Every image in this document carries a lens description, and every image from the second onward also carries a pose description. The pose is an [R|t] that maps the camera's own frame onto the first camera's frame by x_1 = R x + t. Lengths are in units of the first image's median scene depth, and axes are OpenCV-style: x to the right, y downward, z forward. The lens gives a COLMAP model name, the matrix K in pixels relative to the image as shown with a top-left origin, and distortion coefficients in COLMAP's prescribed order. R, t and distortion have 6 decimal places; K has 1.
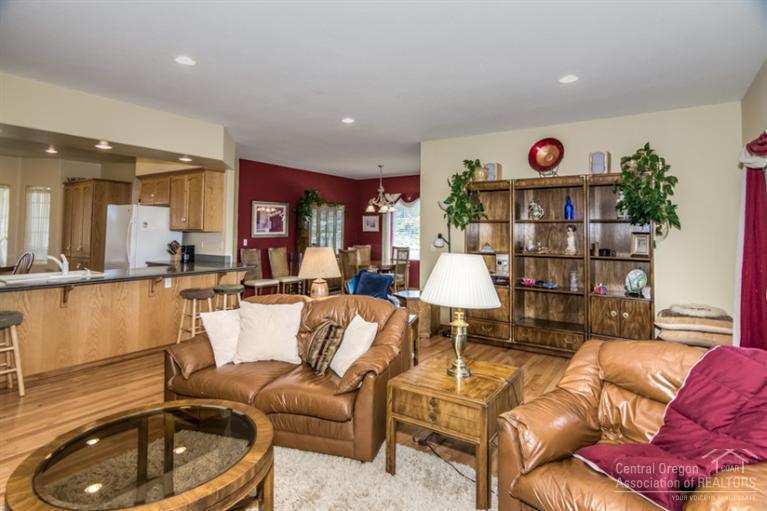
lens RADIAL K [[406.5, 0, 390.0], [0, 406.5, 211.2], [0, 0, 1]] dist [-0.003067, -0.002329]
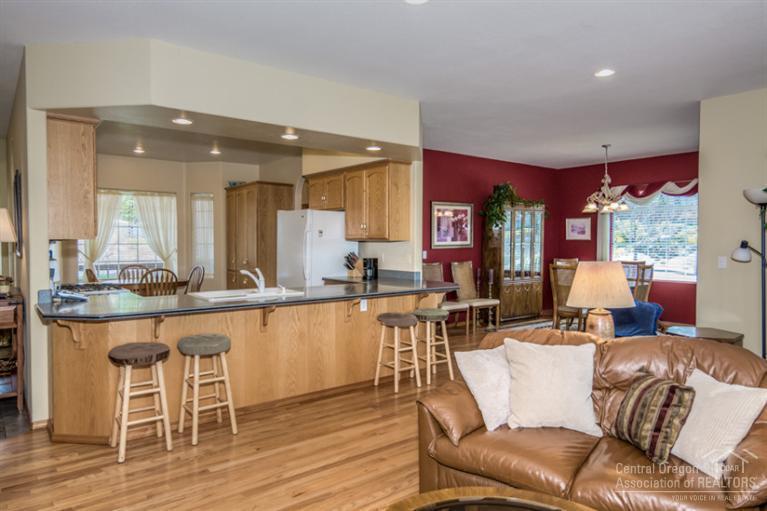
lens RADIAL K [[498.8, 0, 384.1], [0, 498.8, 254.5], [0, 0, 1]] dist [0.005679, -0.000259]
pose [[0.949793, -0.000261, -0.312877, -0.184593], [0.023533, 0.997227, 0.070604, 0.008649], [0.311991, -0.074422, 0.947166, 0.085369]]
